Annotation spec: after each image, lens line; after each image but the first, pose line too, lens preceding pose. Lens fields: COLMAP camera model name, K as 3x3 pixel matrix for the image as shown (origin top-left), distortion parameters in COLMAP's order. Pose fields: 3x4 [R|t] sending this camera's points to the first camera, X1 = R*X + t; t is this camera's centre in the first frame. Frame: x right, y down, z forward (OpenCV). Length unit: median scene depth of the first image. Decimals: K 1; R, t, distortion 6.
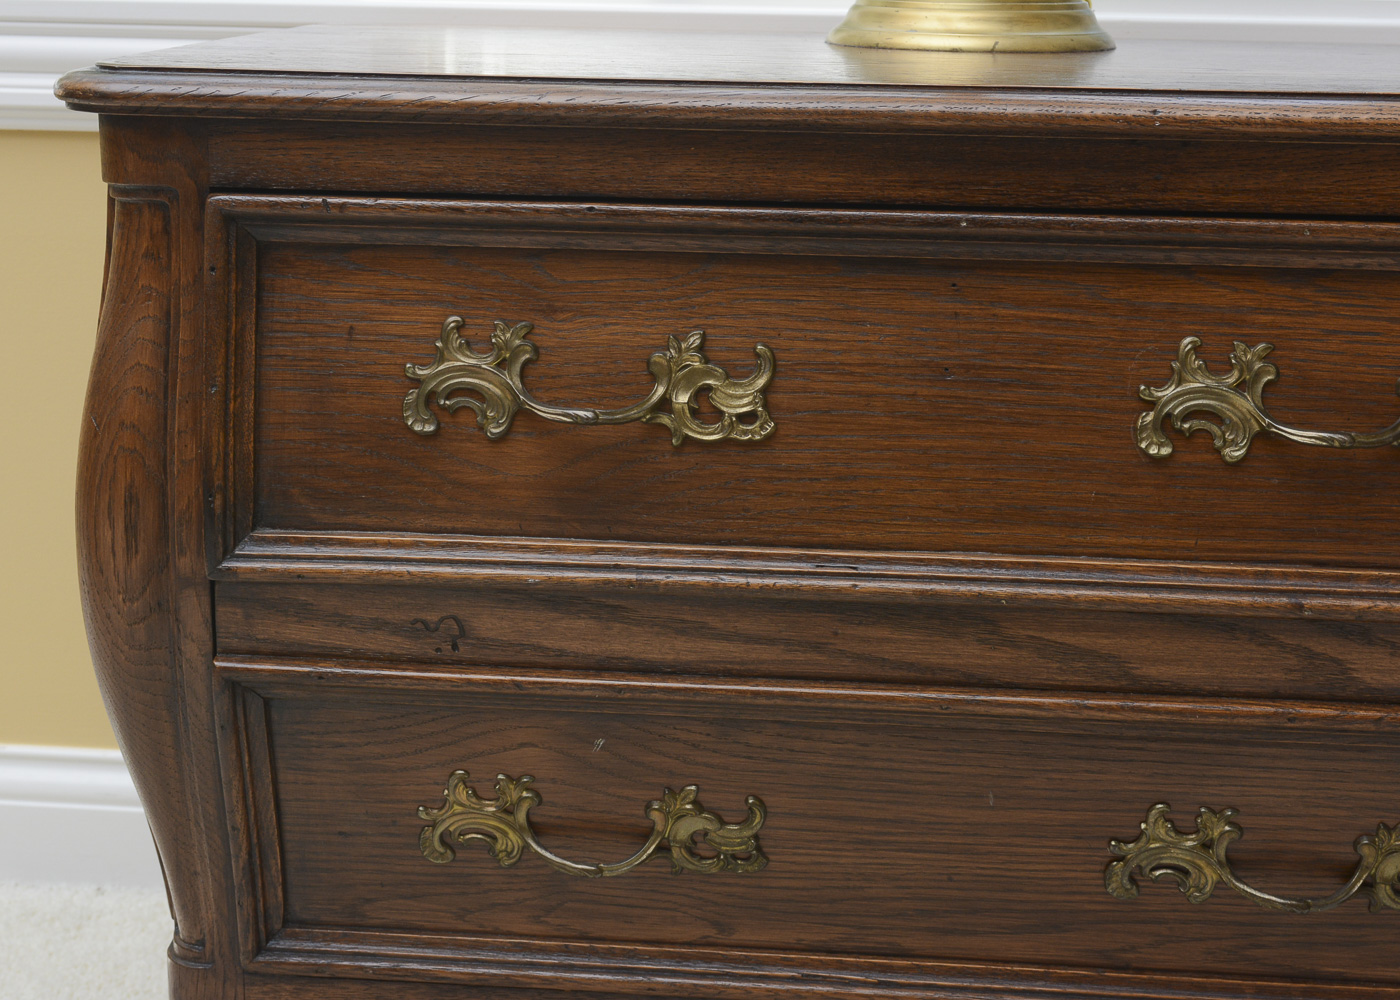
lens RADIAL K [[2389.4, 0, 704.6], [0, 2389.4, 501.5], [0, 0, 1]] dist [-0.003329, 0.000000]
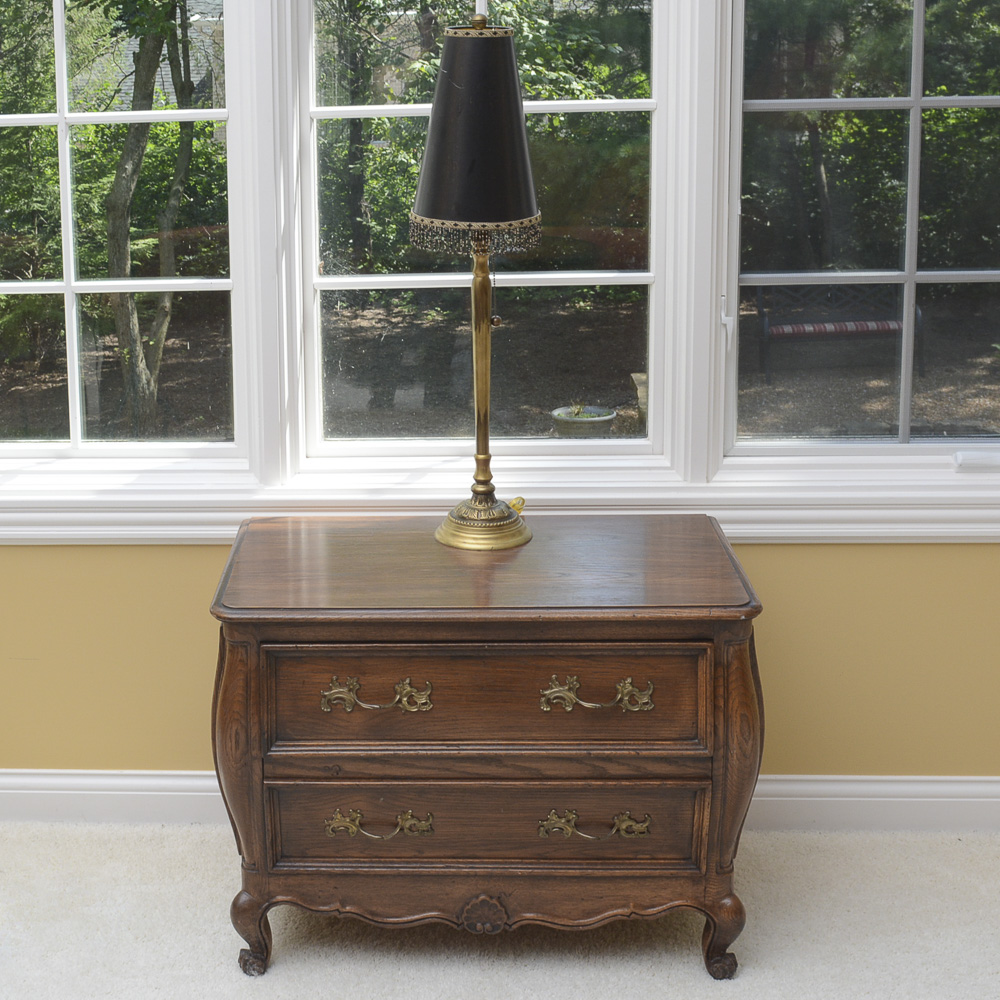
lens RADIAL K [[1607.3, 0, 356.9], [0, 1607.3, 361.0], [0, 0, 1]] dist [-0.041491, 0.000000]
pose [[0.998475, -0.042659, 0.035042, -0.133882], [0.044224, 0.998000, -0.045164, -0.414116], [-0.033045, 0.046645, 0.998365, -1.254777]]
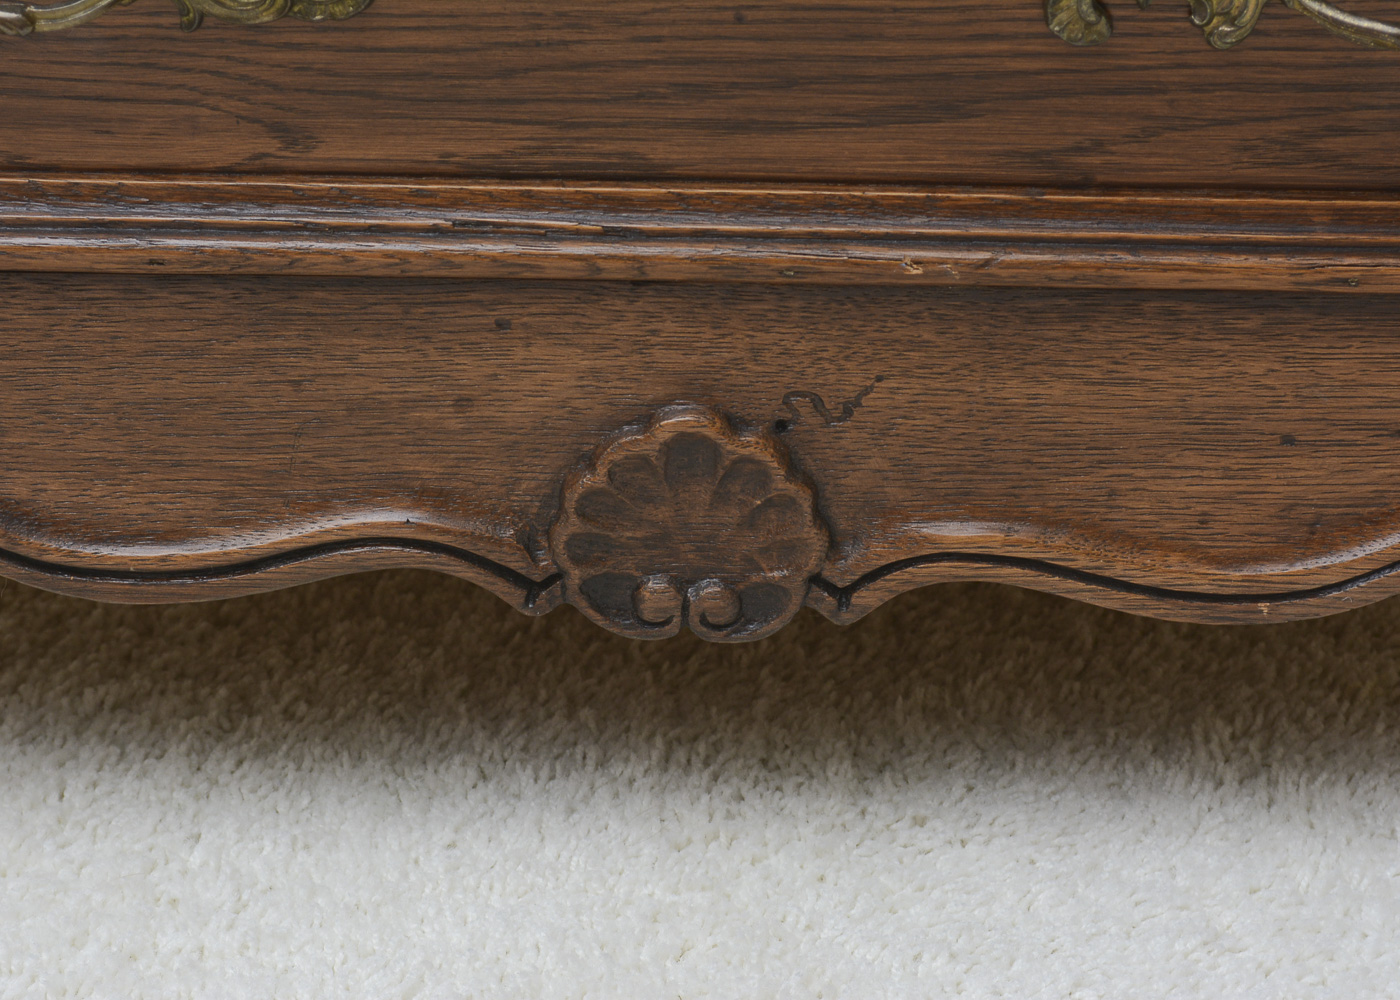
lens RADIAL K [[3405.5, 0, 691.4], [0, 3405.5, 501.9], [0, 0, 1]] dist [0.039122, 0.000000]
pose [[0.995898, -0.041811, 0.080242, 0.032994], [0.022827, 0.974246, 0.224331, 0.102102], [-0.087555, -0.221579, 0.971204, 0.300824]]
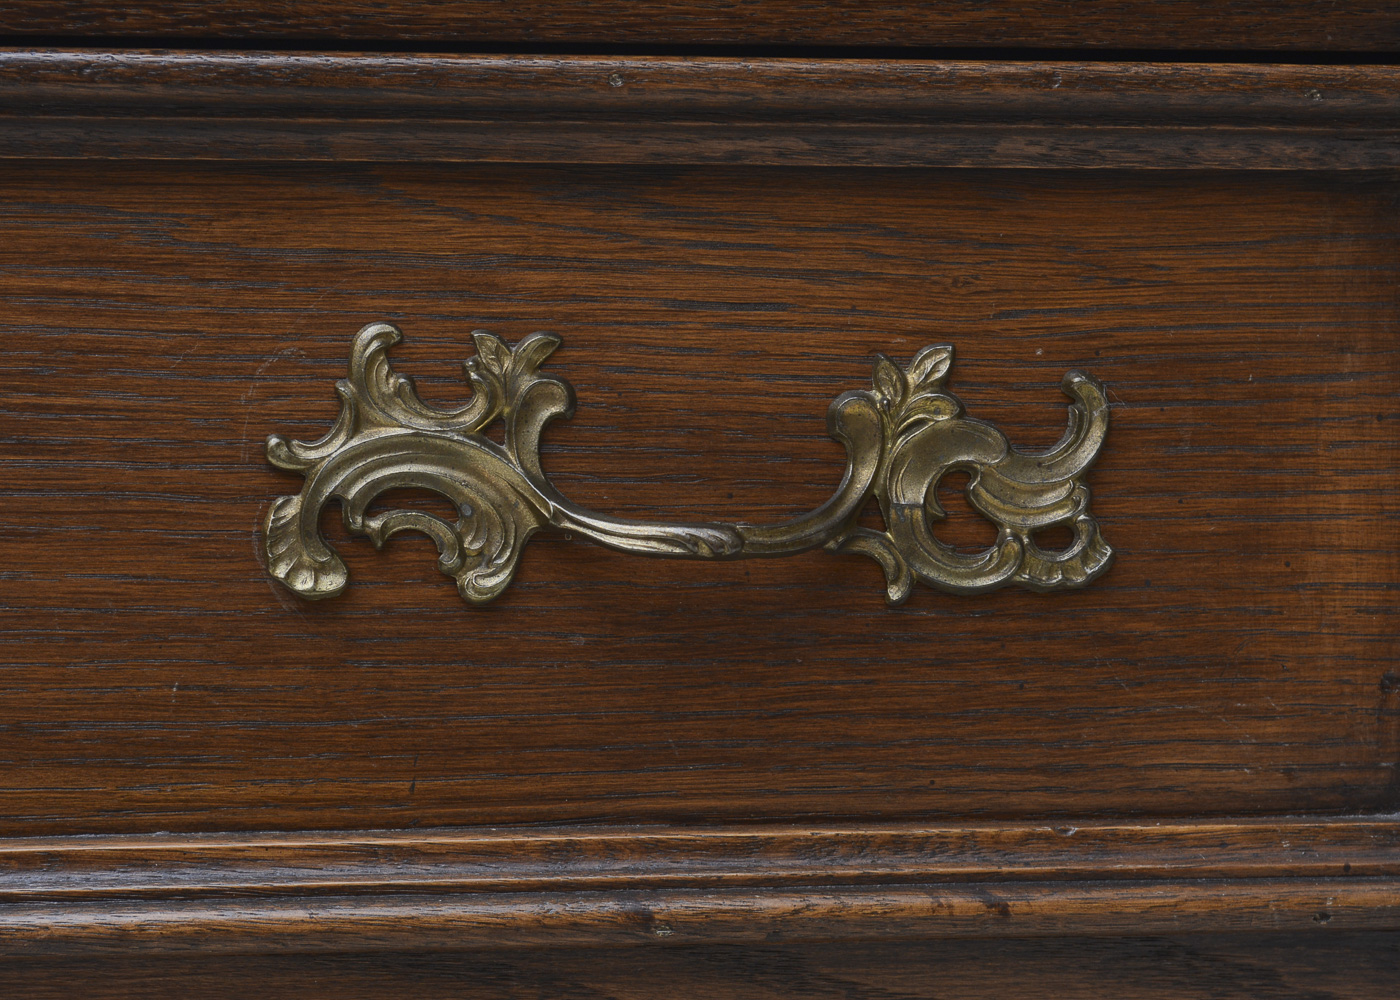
lens RADIAL K [[3405.5, 0, 696.9], [0, 3405.5, 490.6], [0, 0, 1]] dist [0.039122, 0.000000]
pose [[0.973830, -0.034677, 0.224617, 0.115365], [0.048628, 0.997196, -0.056877, 0.000924], [-0.222015, 0.066311, 0.972786, 0.363716]]
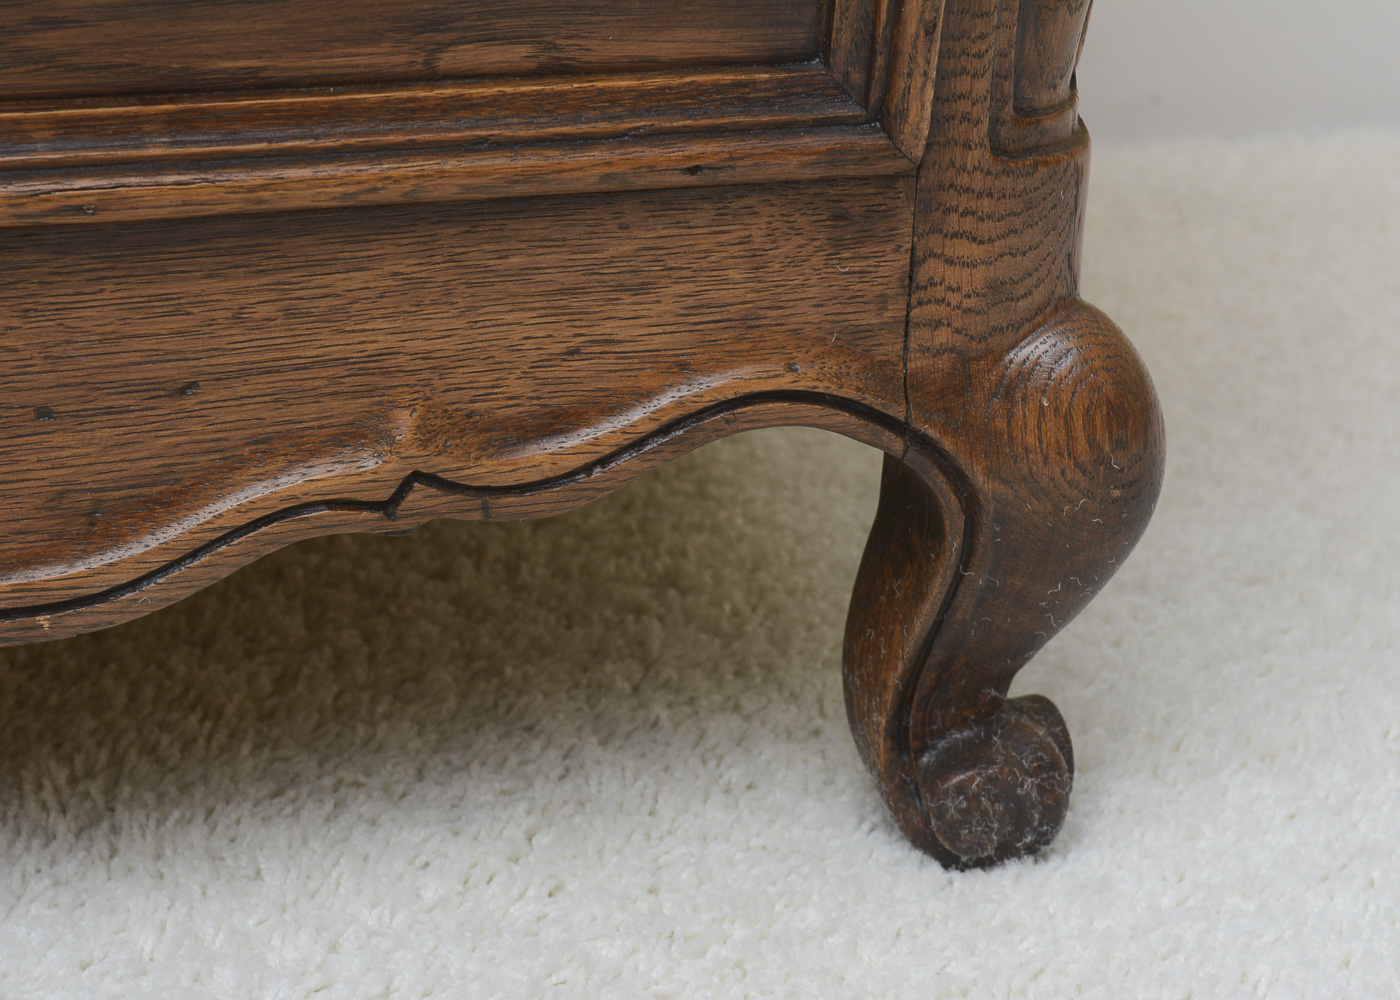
lens RADIAL K [[3405.5, 0, 693.3], [0, 3405.5, 491.3], [0, 0, 1]] dist [0.039122, 0.000000]
pose [[0.933971, -0.135305, 0.330742, 0.136929], [0.061966, 0.972846, 0.223003, 0.148449], [-0.351935, -0.187783, 0.916995, 0.428015]]
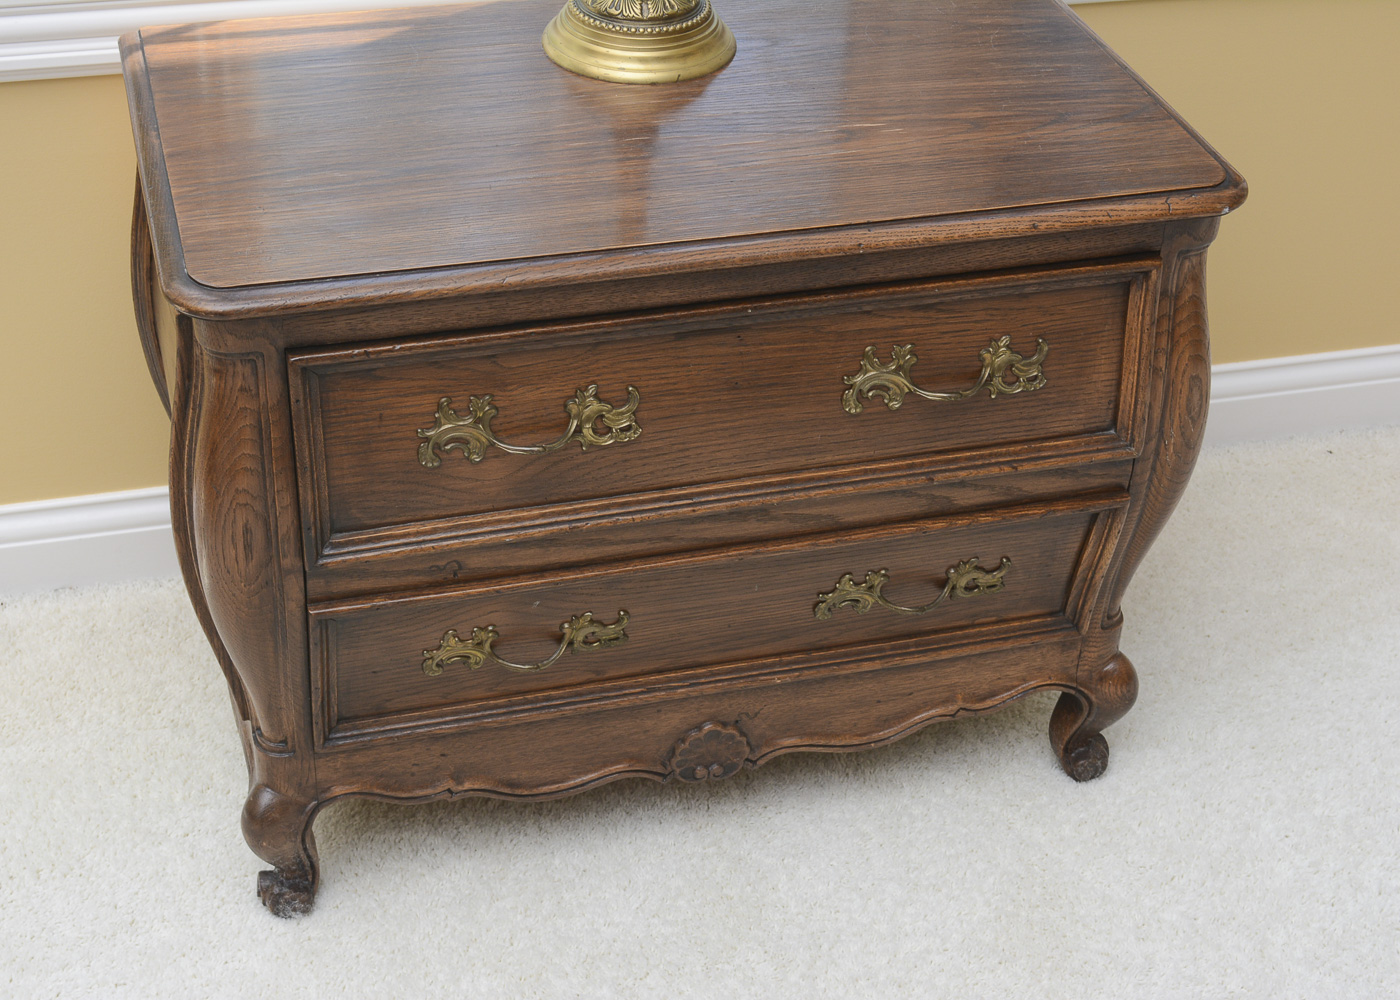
lens RADIAL K [[2191.7, 0, 710.9], [0, 2191.7, 498.5], [0, 0, 1]] dist [-0.013033, 0.000000]
pose [[0.932256, -0.188803, 0.308629, -0.406111], [0.061311, 0.923145, 0.379532, -0.564213], [-0.356566, -0.334899, 0.872183, -0.372419]]
